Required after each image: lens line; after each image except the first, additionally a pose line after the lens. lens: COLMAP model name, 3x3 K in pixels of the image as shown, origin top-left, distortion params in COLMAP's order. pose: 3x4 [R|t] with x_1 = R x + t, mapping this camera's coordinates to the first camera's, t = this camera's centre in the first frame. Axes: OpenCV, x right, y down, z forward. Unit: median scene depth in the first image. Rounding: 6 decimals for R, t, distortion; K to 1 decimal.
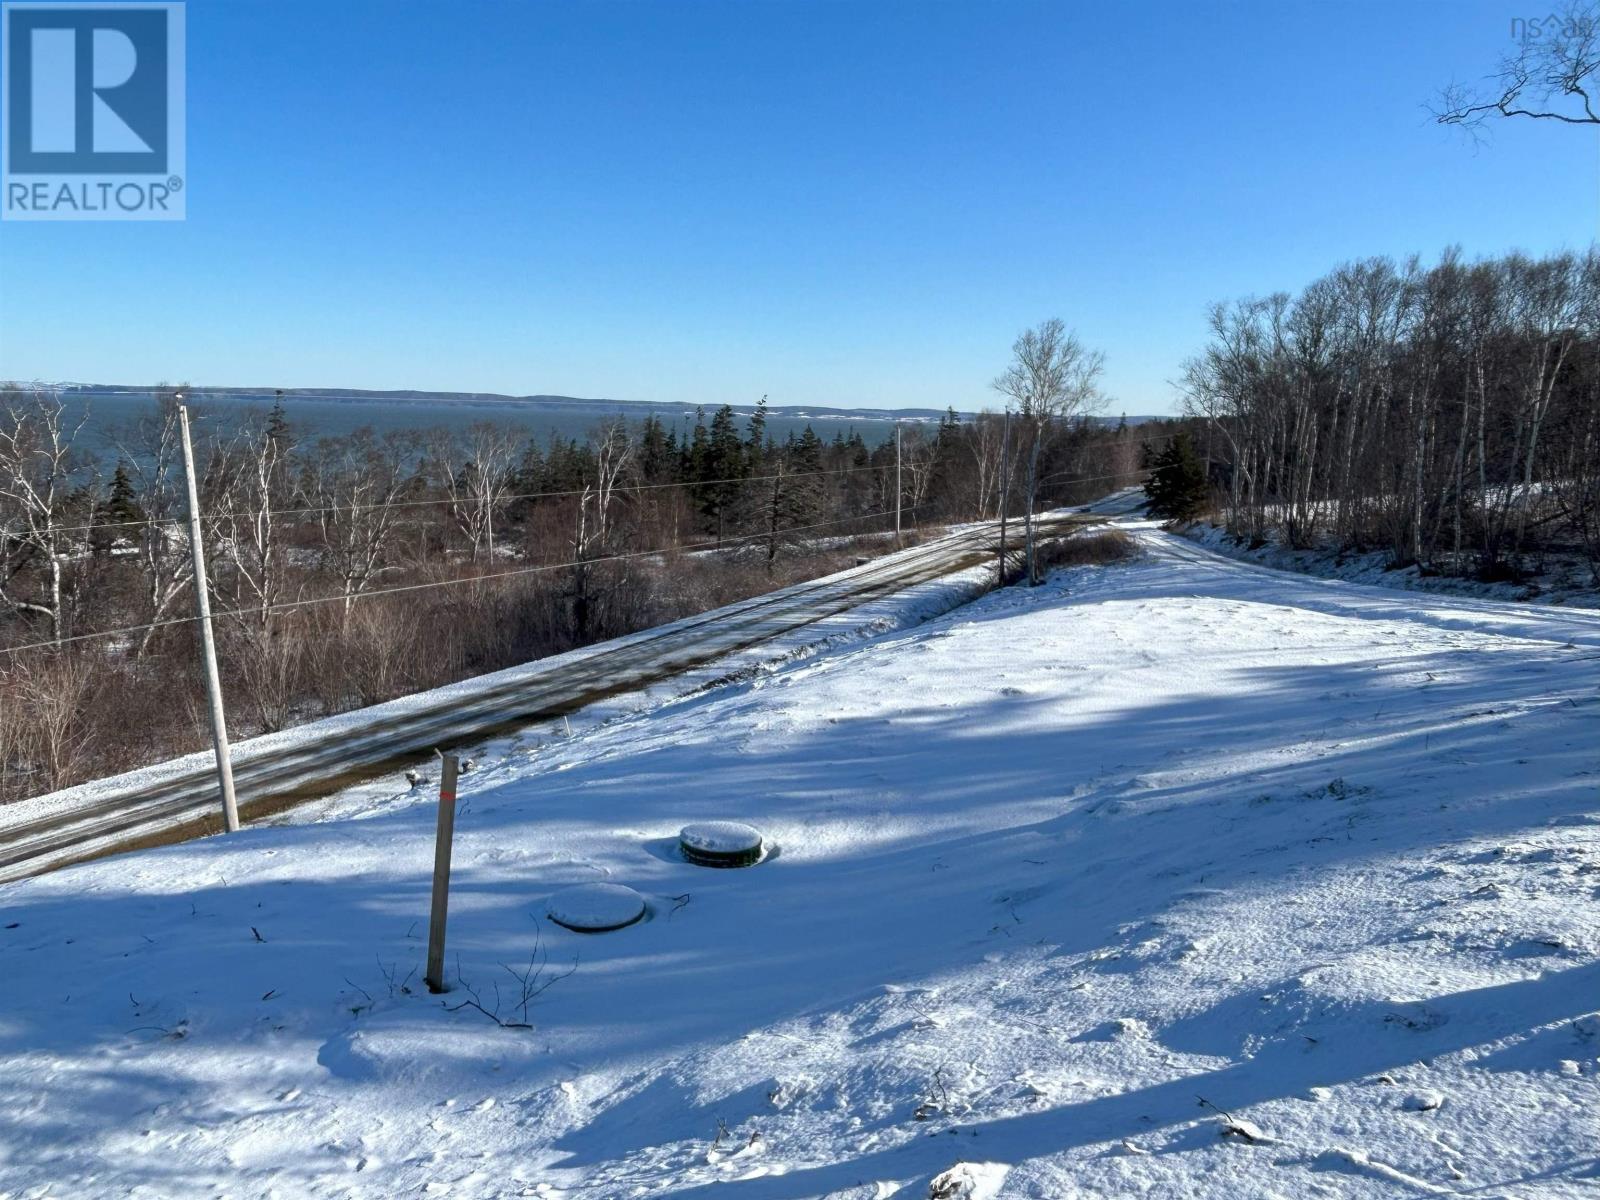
lens RADIAL K [[1109.5, 0, 800.0], [0, 1109.5, 600.0], [0, 0, 1]] dist [0.003224, -0.001513]
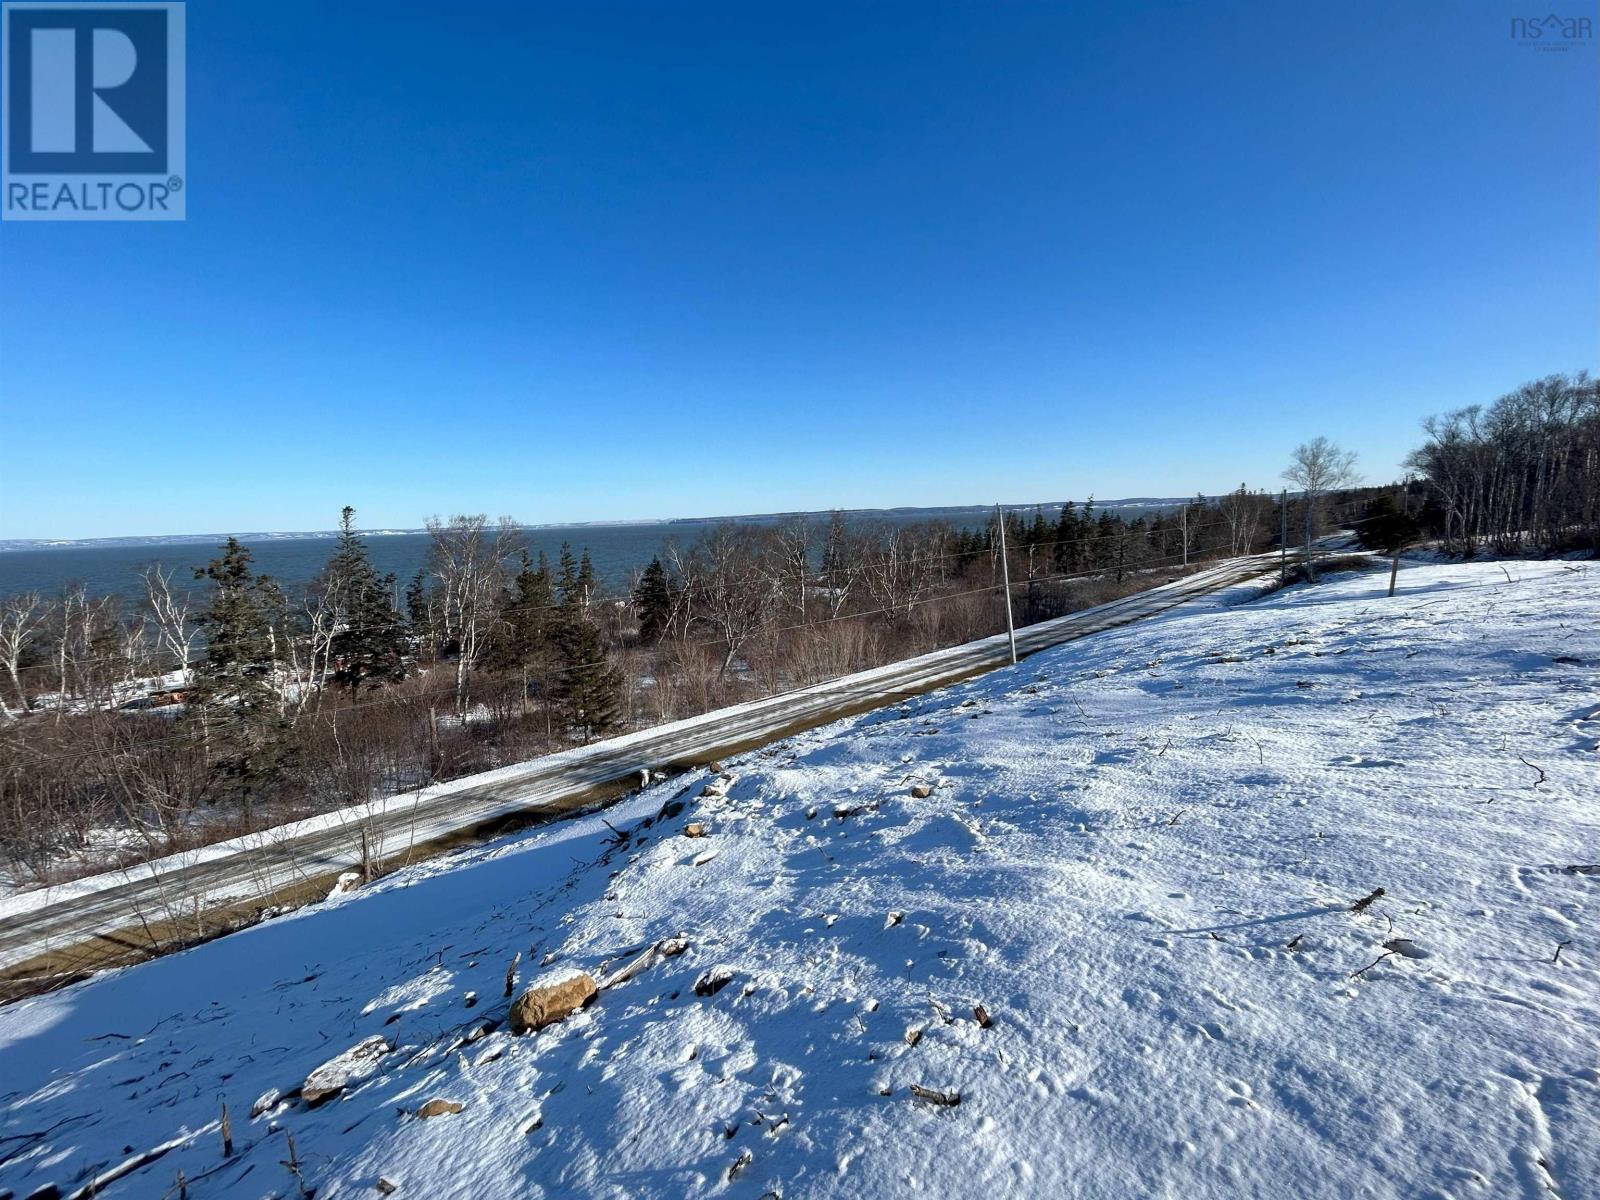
lens RADIAL K [[650.9, 0, 800.0], [0, 650.9, 600.0], [0, 0, 1]] dist [0.002172, -0.000649]
pose [[0.934720, -0.022979, -0.354640, -0.170046], [0.009266, 0.999144, -0.040319, 0.042879], [0.355263, 0.034401, 0.934133, -0.255048]]
